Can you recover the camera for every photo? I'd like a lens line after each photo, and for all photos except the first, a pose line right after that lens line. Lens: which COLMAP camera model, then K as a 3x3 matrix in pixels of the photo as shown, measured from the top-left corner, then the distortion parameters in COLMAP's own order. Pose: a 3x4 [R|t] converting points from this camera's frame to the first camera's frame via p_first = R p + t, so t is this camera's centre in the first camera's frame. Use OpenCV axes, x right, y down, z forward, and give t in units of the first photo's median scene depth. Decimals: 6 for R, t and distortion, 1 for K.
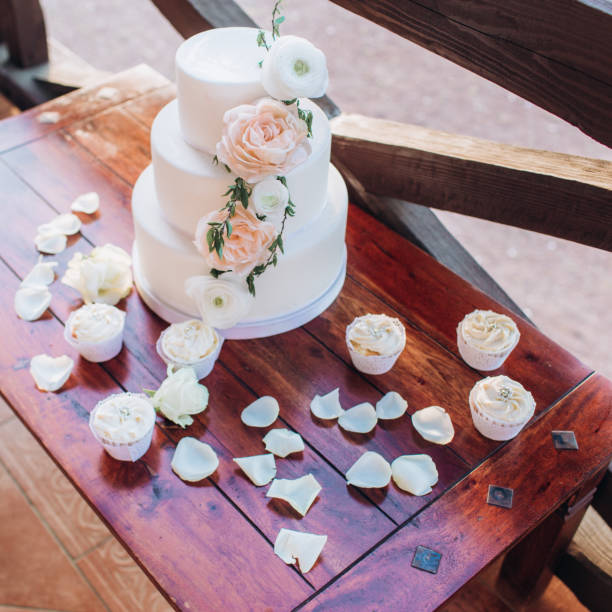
lens RADIAL K [[896.4, 0, 274.8], [0, 896.4, 305.8], [0, 0, 1]] dist [0.014282, -0.037697]
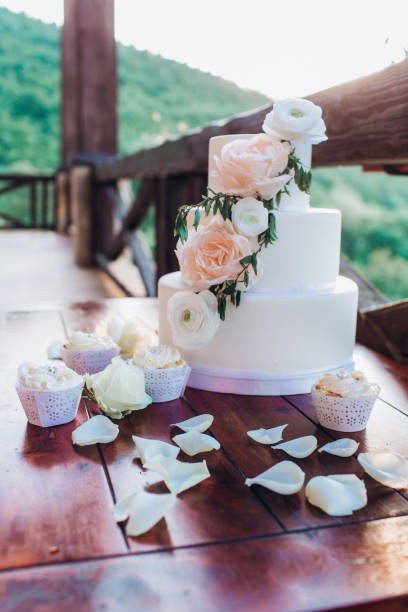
lens RADIAL K [[635.5, 0, 205.0], [0, 635.5, 295.7], [0, 0, 1]] dist [-0.018525, -0.012304]
pose [[0.909495, 0.072475, -0.409348, 0.252986], [-0.293859, 0.808588, -0.509738, 0.343839], [0.294051, 0.583895, 0.756704, 0.459367]]
